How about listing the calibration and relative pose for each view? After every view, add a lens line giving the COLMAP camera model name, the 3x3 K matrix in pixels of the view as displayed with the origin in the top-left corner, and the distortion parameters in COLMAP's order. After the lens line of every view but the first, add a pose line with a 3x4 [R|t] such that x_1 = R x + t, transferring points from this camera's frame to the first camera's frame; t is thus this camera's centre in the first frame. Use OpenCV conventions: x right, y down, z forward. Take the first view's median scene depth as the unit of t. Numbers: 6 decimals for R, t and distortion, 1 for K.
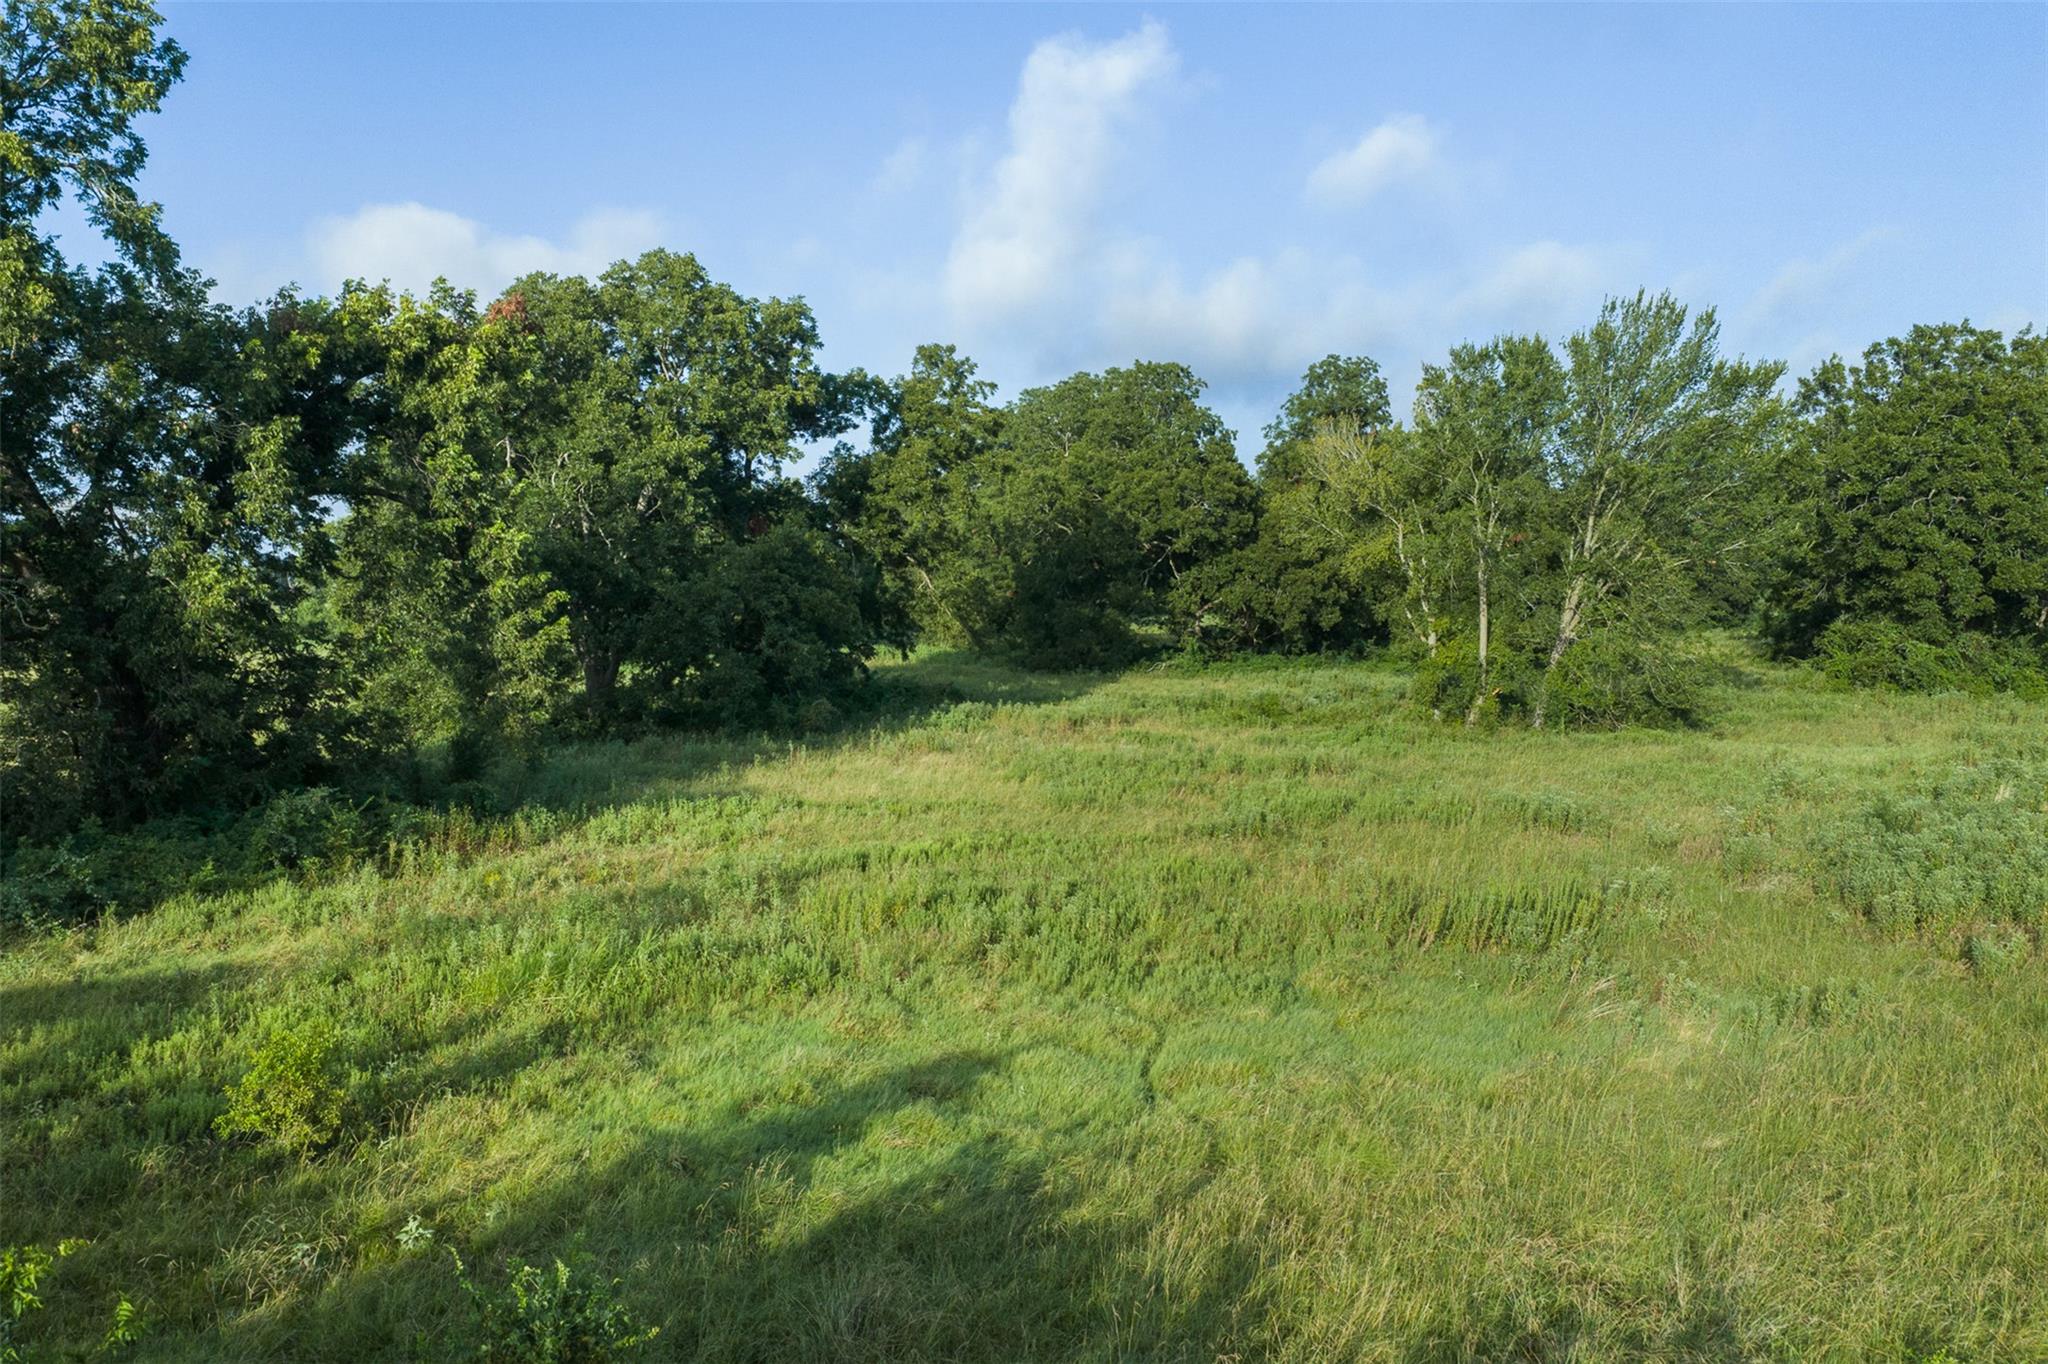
lens RADIAL K [[1687.5, 0, 1024.3], [0, 1687.5, 681.3], [0, 0, 1]] dist [0.007485, -0.003687]
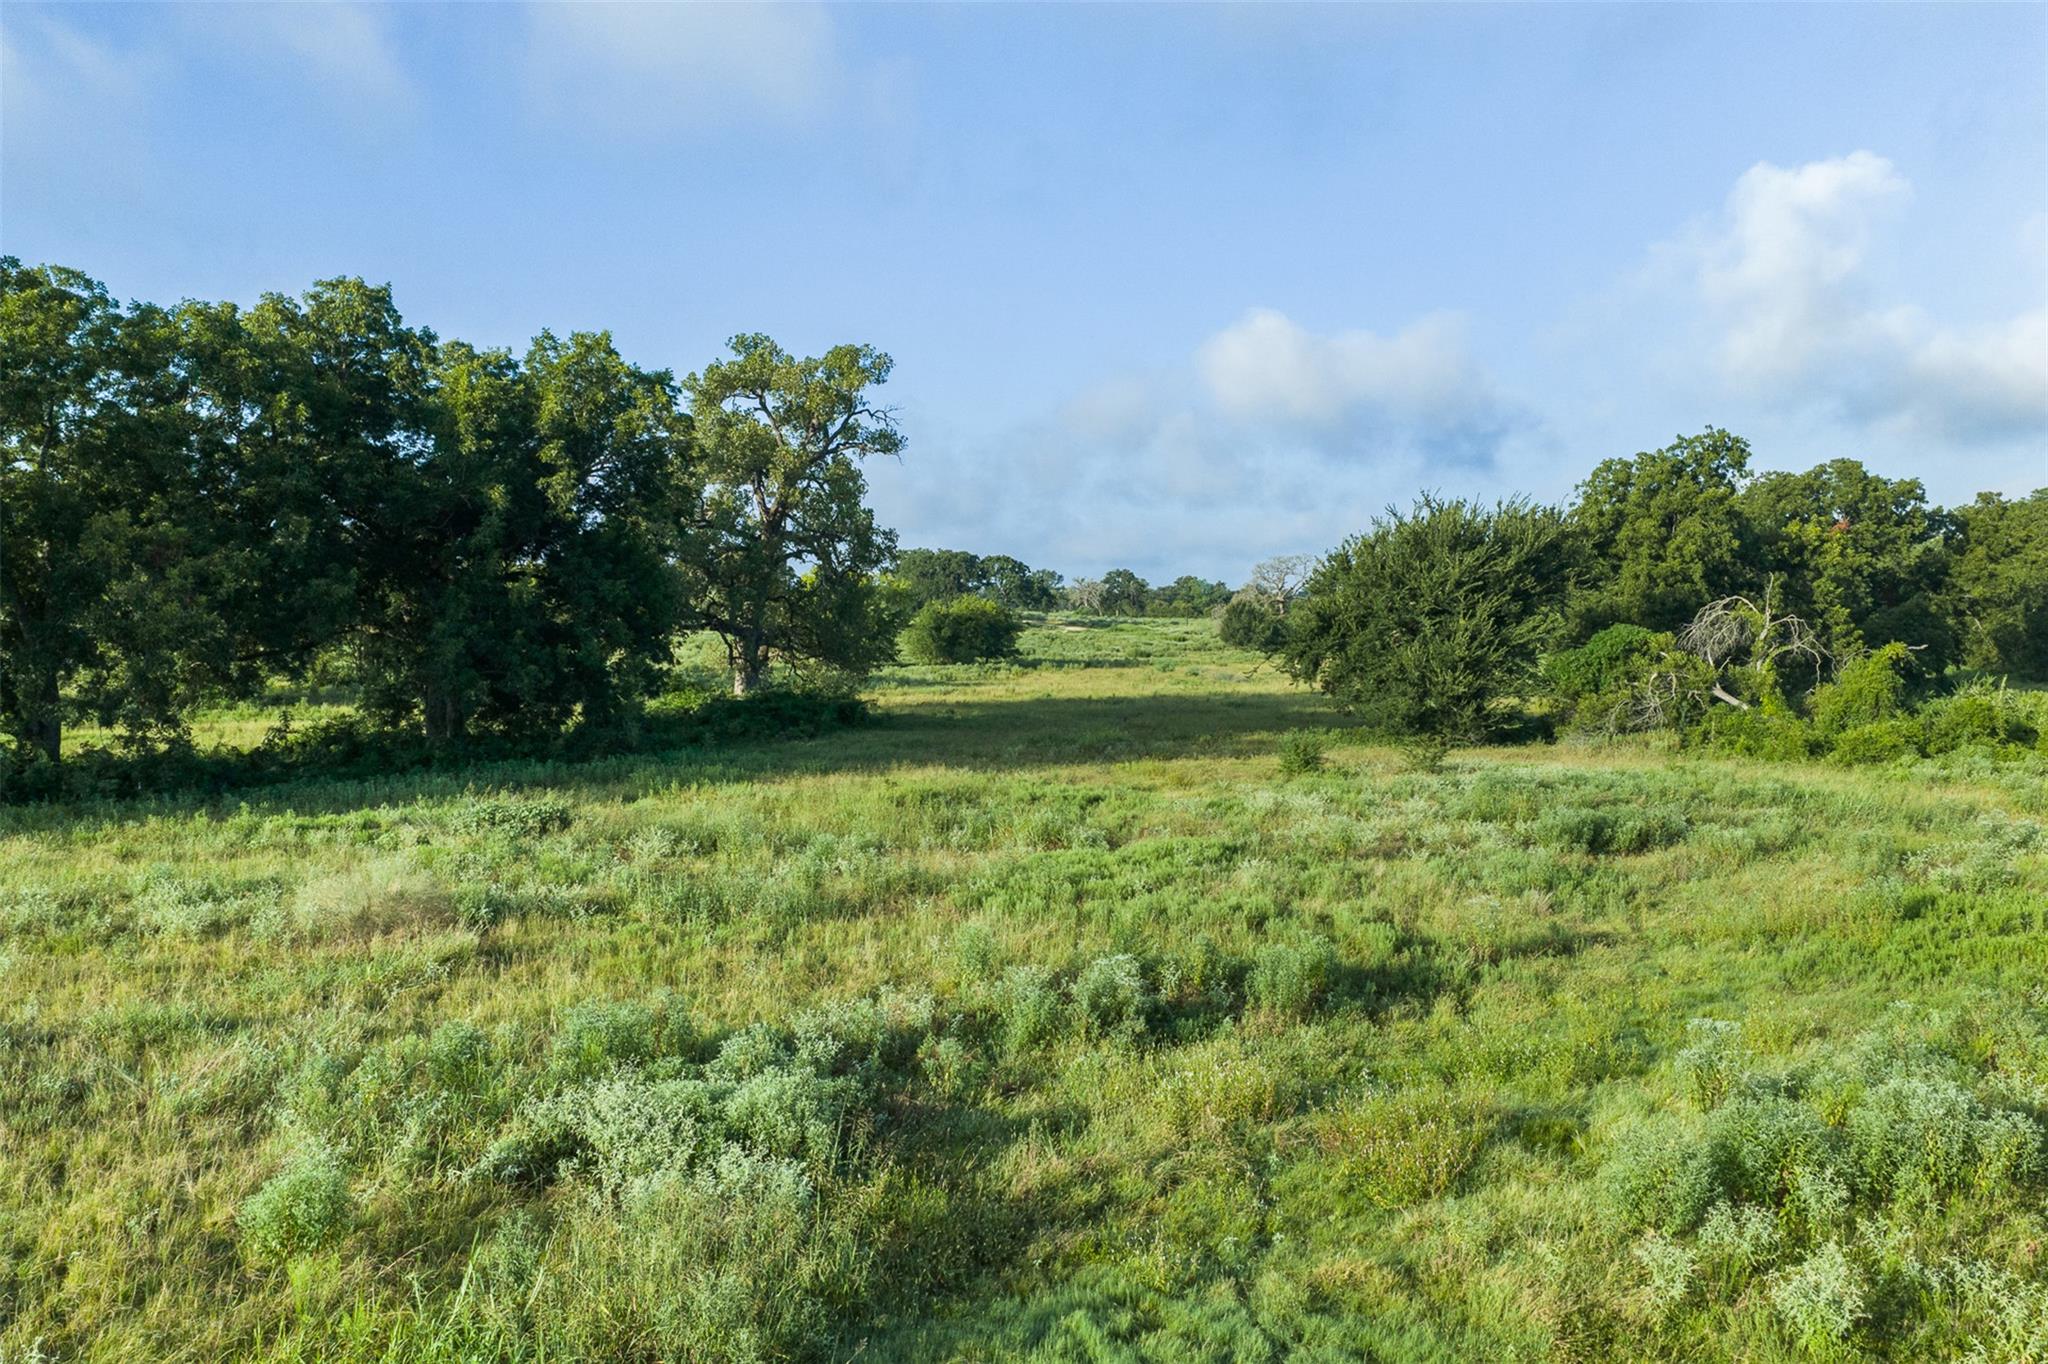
lens RADIAL K [[1687.5, 0, 1024.9], [0, 1687.5, 684.8], [0, 0, 1]] dist [0.007485, -0.003687]
pose [[0.872301, 0.031555, -0.487949, -0.070627], [-0.037971, 0.999274, -0.003259, 0.053571], [0.487492, 0.021370, 0.872866, -1.169618]]
